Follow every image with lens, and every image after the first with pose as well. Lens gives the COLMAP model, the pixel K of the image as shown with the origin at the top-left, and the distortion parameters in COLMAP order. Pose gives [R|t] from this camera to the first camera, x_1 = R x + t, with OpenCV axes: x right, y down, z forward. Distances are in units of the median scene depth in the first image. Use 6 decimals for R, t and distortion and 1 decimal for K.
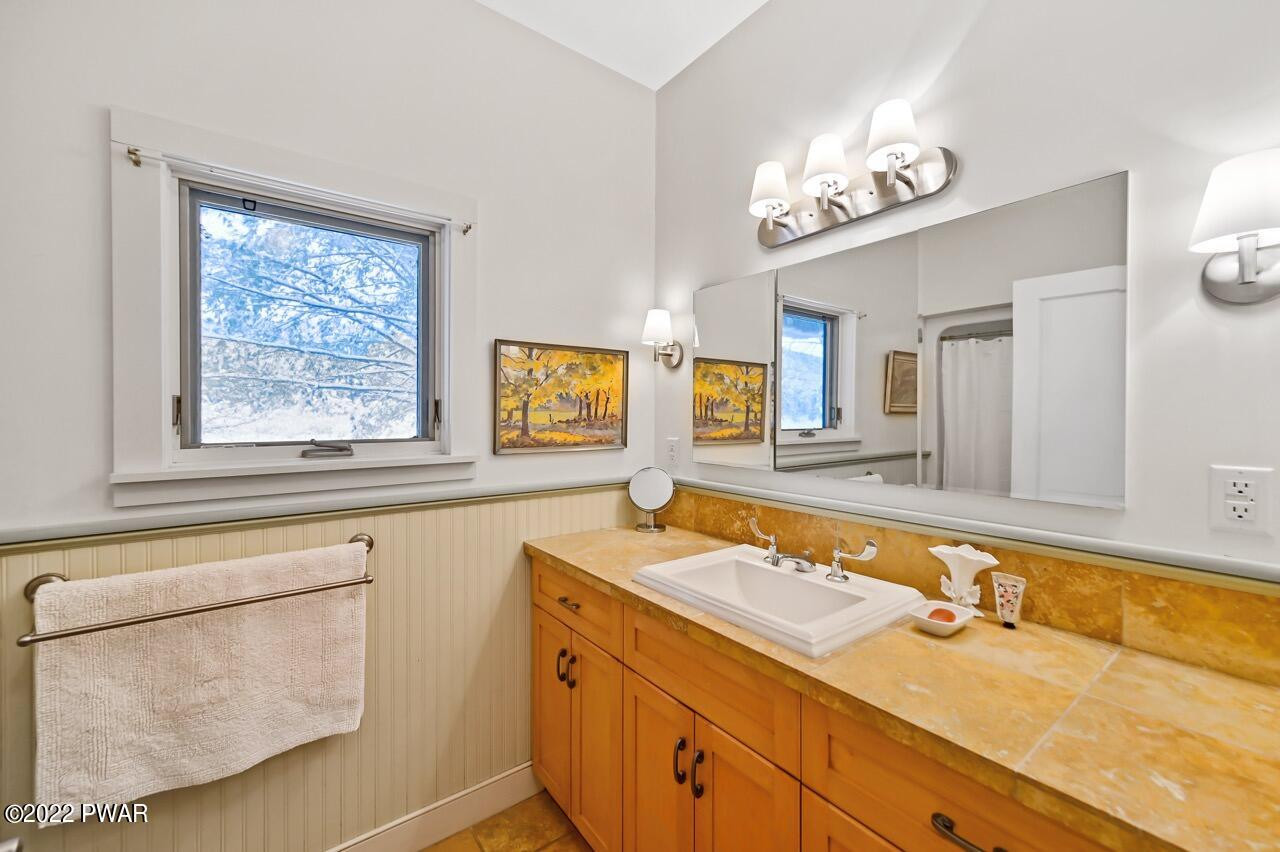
lens RADIAL K [[512.7, 0, 636.3], [0, 512.7, 422.3], [0, 0, 1]] dist [0.002323, 0.000225]
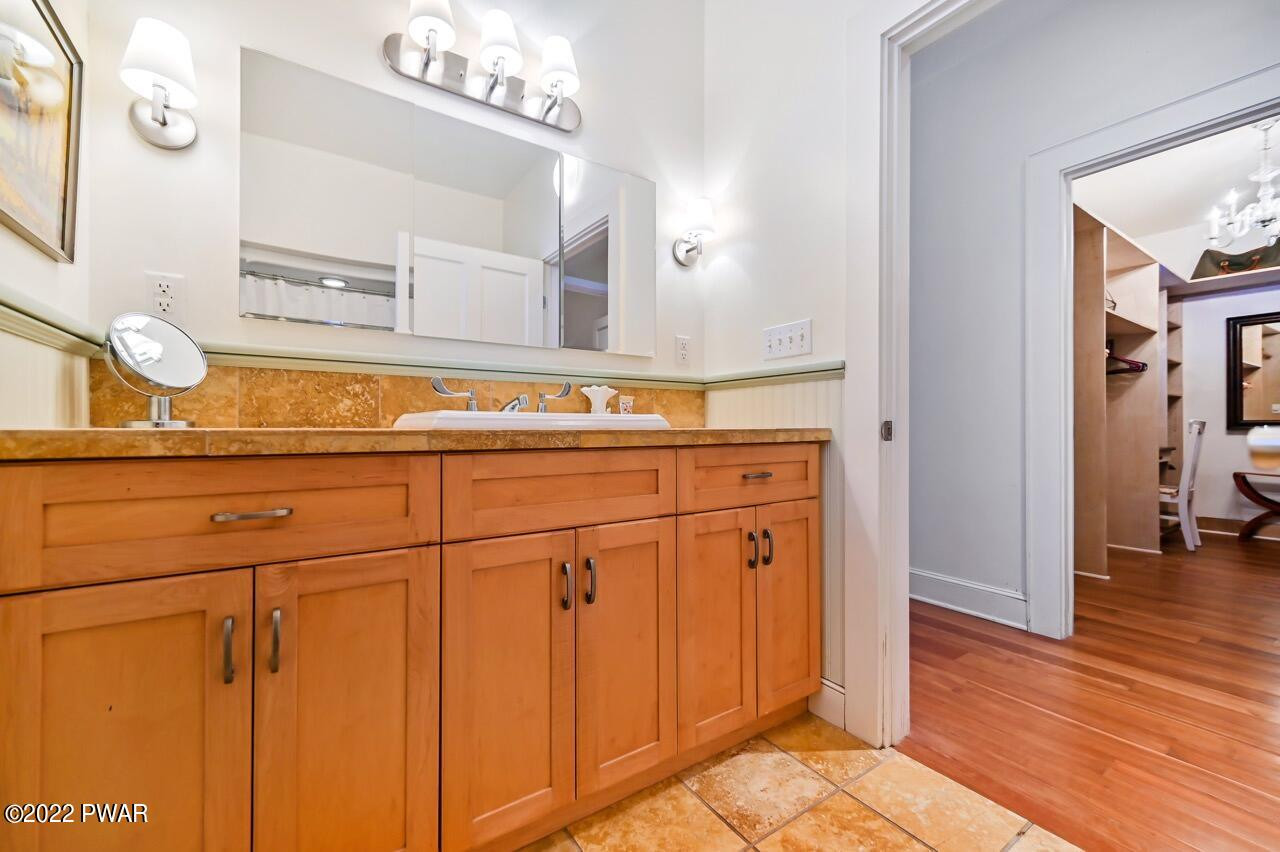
lens RADIAL K [[512.7, 0, 636.3], [0, 512.7, 422.3], [0, 0, 1]] dist [0.002323, 0.000225]
pose [[0.054121, 0.011669, 0.998466, -0.703434], [0.008507, 0.999890, -0.012146, 0.311737], [-0.998498, 0.009151, 0.054016, 0.685750]]
